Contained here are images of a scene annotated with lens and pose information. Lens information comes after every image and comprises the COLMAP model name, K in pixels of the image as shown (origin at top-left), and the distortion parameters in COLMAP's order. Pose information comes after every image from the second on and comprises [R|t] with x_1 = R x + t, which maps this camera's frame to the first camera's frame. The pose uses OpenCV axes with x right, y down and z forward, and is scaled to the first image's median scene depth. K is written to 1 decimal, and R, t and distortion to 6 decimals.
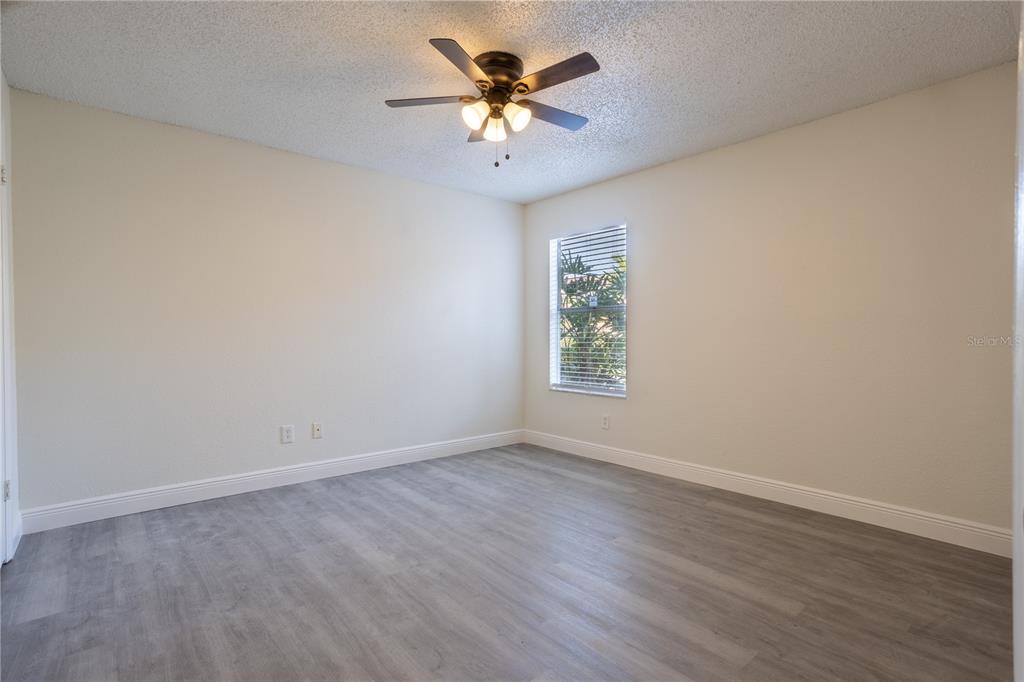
lens RADIAL K [[498.1, 0, 512.0], [0, 498.1, 338.3], [0, 0, 1]] dist [-0.000047, 0.000367]
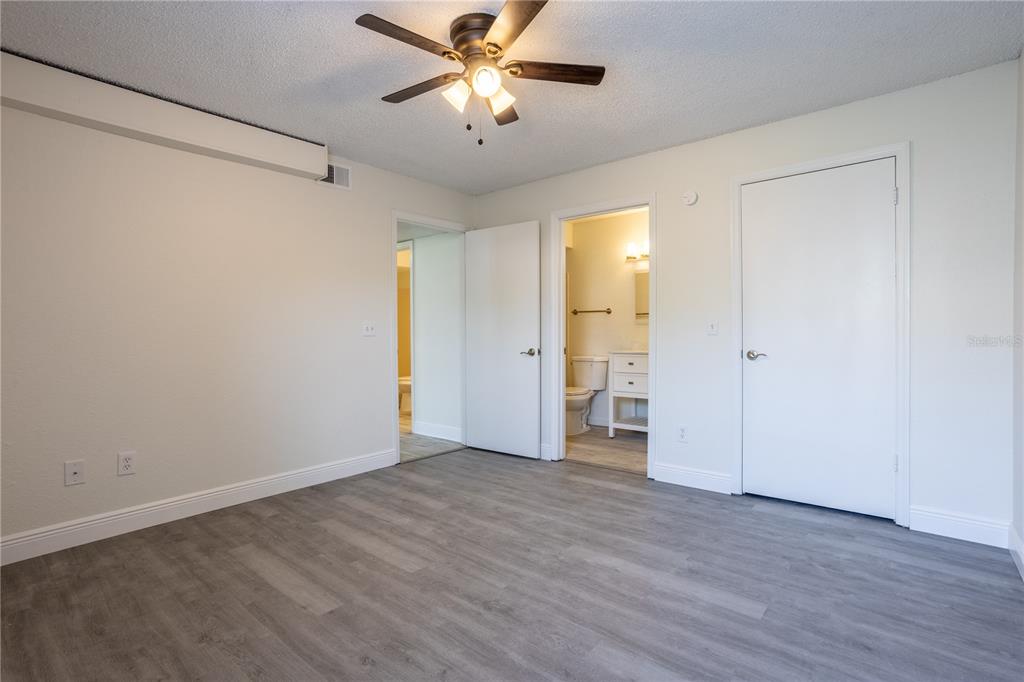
lens RADIAL K [[498.1, 0, 511.7], [0, 498.1, 336.2], [0, 0, 1]] dist [-0.000047, 0.000367]
pose [[-0.987558, 0.010982, -0.156871, 0.060867], [0.008946, 0.999866, 0.013679, -0.015914], [0.157000, 0.012105, -0.987524, 2.042136]]
